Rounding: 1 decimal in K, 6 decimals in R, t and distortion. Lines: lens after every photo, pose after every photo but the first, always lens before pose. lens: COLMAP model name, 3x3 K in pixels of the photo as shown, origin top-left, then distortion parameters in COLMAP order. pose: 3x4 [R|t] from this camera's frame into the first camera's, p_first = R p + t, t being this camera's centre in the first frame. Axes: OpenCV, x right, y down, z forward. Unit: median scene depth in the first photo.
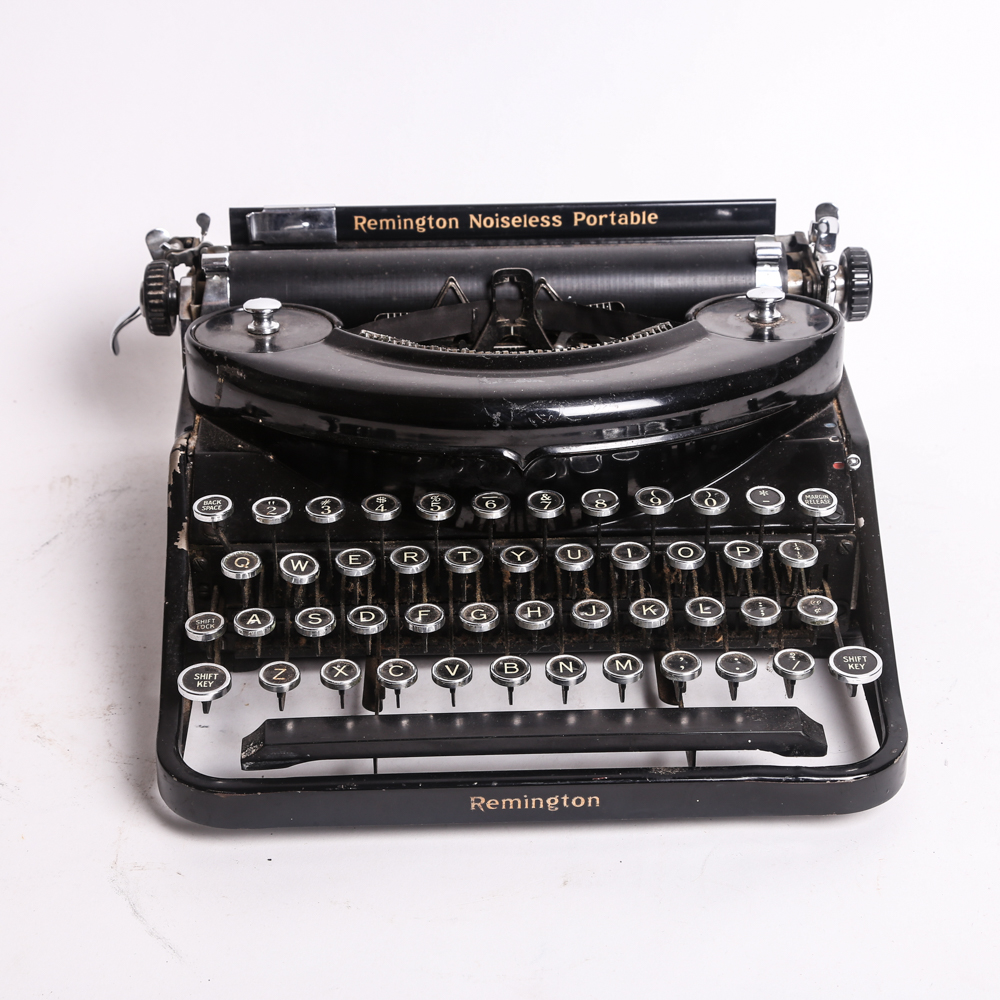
lens RADIAL K [[2058.3, 0, 500.0], [0, 2058.3, 500.0], [0, 0, 1]] dist [0.057249, 0.194799]
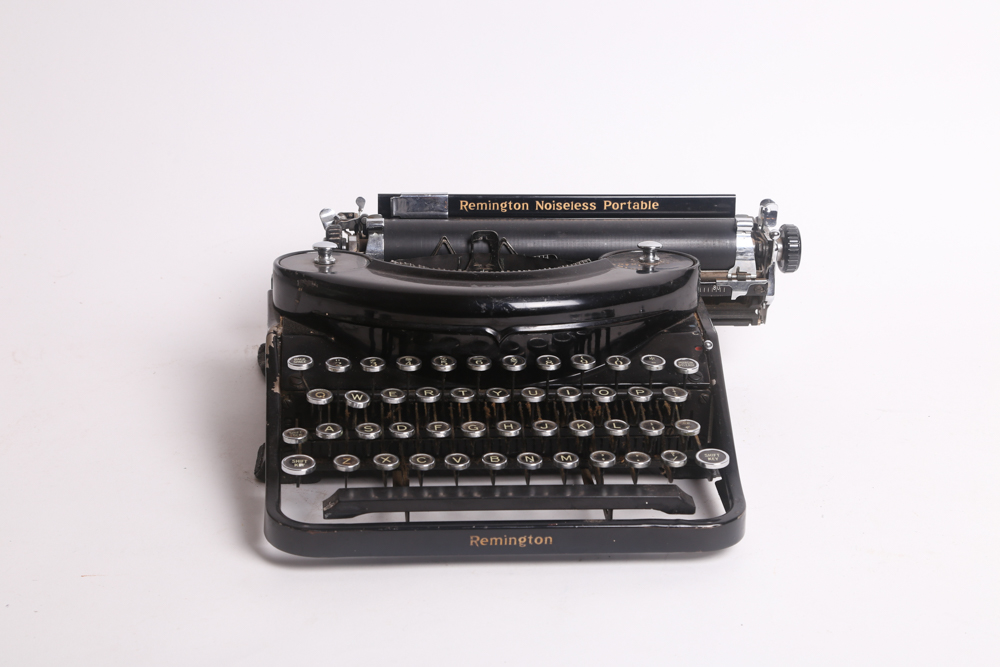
lens RADIAL K [[1804.4, 0, 500.0], [0, 1804.4, 333.5], [0, 0, 1]] dist [0.129567, 0.023305]
pose [[0.997835, 0.013091, 0.064457, -0.077394], [-0.003503, 0.989181, -0.146657, 0.181565], [-0.065680, 0.146114, 0.987085, -0.356117]]
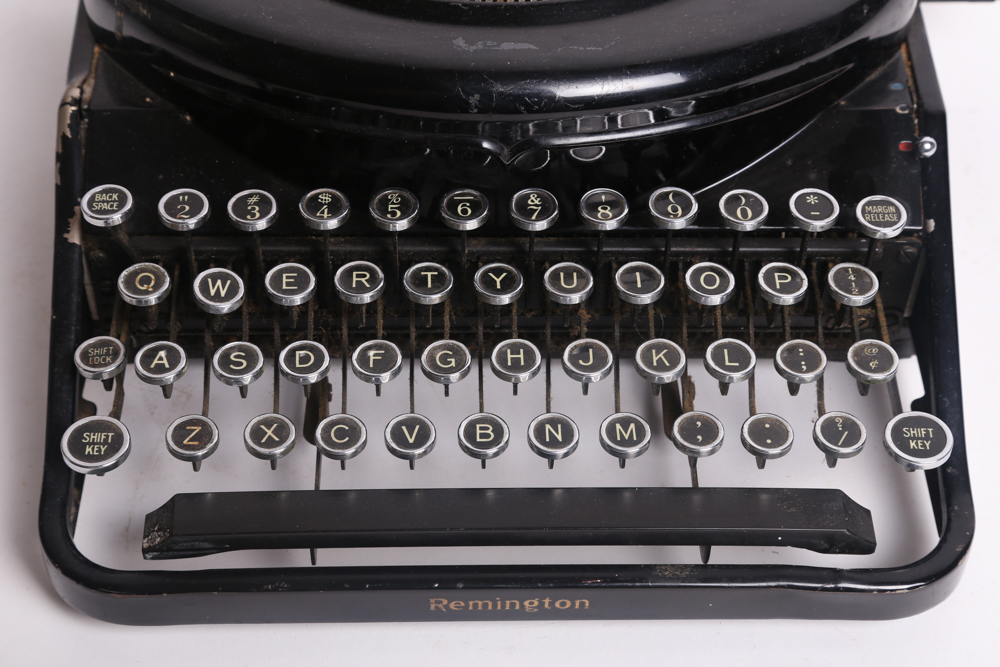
lens RADIAL K [[1804.4, 0, 500.0], [0, 1804.4, 333.5], [0, 0, 1]] dist [0.129567, 0.023305]
pose [[0.999668, 0.023842, 0.009817, 0.003486], [-0.025608, 0.962479, 0.270145, -0.138907], [-0.003008, -0.270307, 0.962770, 0.325541]]
